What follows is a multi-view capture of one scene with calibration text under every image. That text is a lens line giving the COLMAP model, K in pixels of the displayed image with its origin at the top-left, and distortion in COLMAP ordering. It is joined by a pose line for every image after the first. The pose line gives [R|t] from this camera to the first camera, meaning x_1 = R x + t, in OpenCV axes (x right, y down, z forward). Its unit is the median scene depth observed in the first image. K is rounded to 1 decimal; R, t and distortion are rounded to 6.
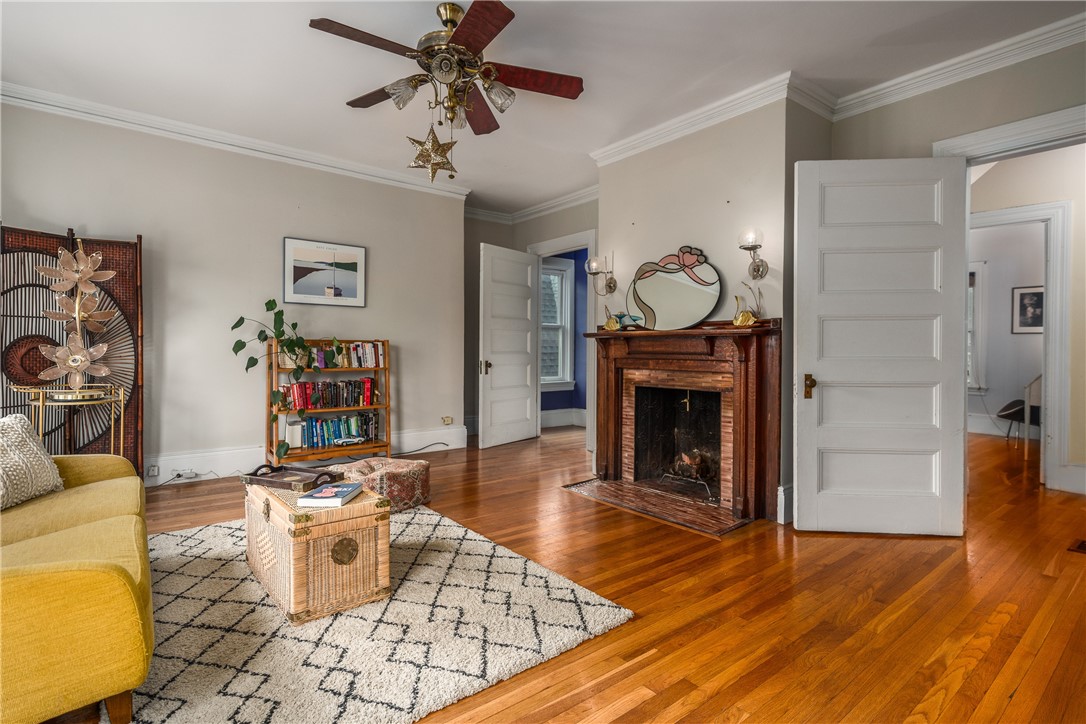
lens RADIAL K [[540.5, 0, 543.0], [0, 540.5, 362.0], [0, 0, 1]] dist [0.001698, 0.000128]
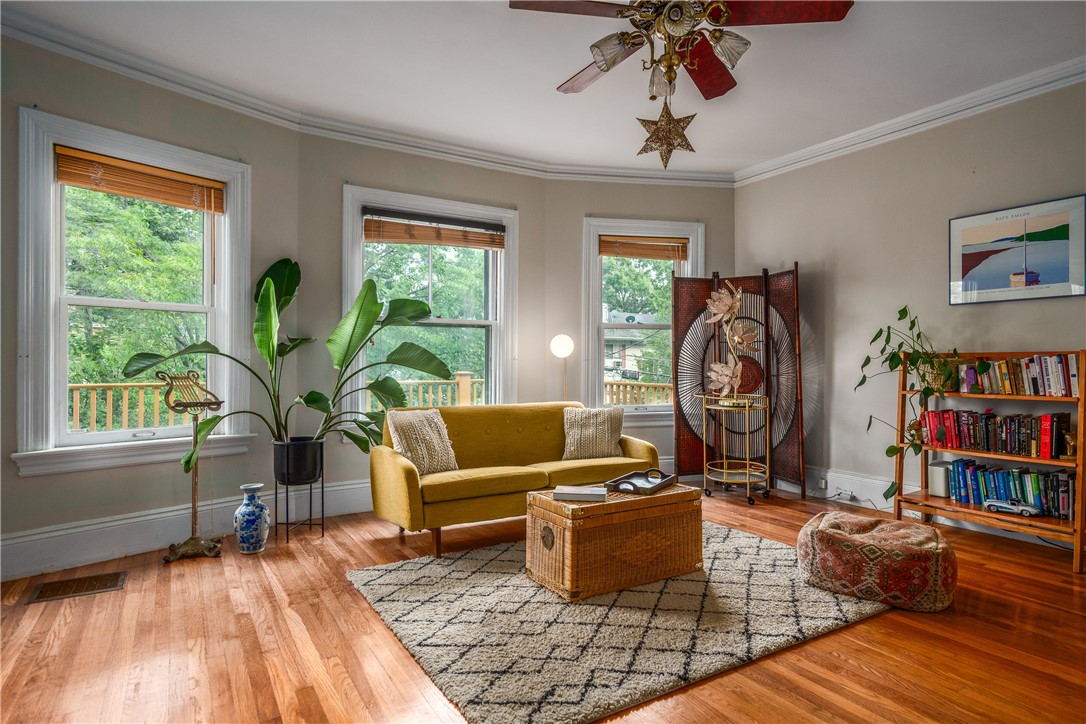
lens RADIAL K [[602.3, 0, 543.0], [0, 602.3, 362.0], [0, 0, 1]] dist [0.003536, 0.001080]
pose [[-0.127709, -0.008654, -0.991774, 0.610998], [-0.024054, 0.999695, -0.005625, -0.015032], [0.991520, 0.023138, -0.127878, 0.752135]]
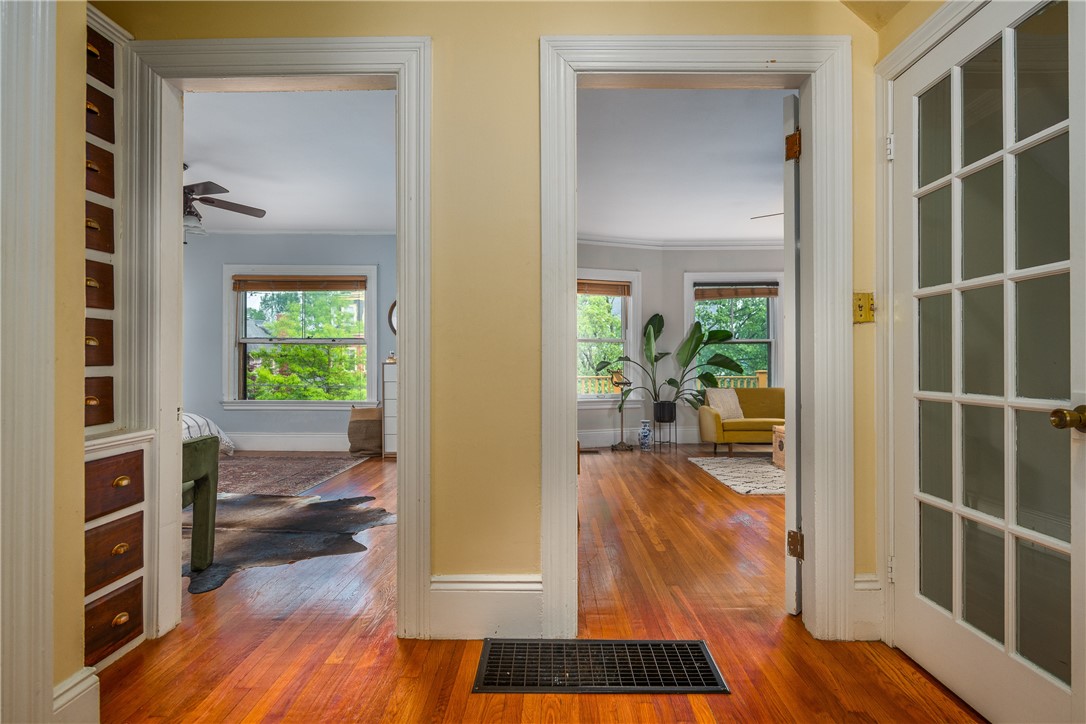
lens RADIAL K [[540.5, 0, 543.0], [0, 540.5, 362.0], [0, 0, 1]] dist [0.001698, 0.000128]
pose [[-0.641186, -0.011228, -0.767303, 1.459635], [-0.016179, 0.999868, -0.001111, -0.010297], [0.767215, 0.011702, -0.641284, 1.139128]]
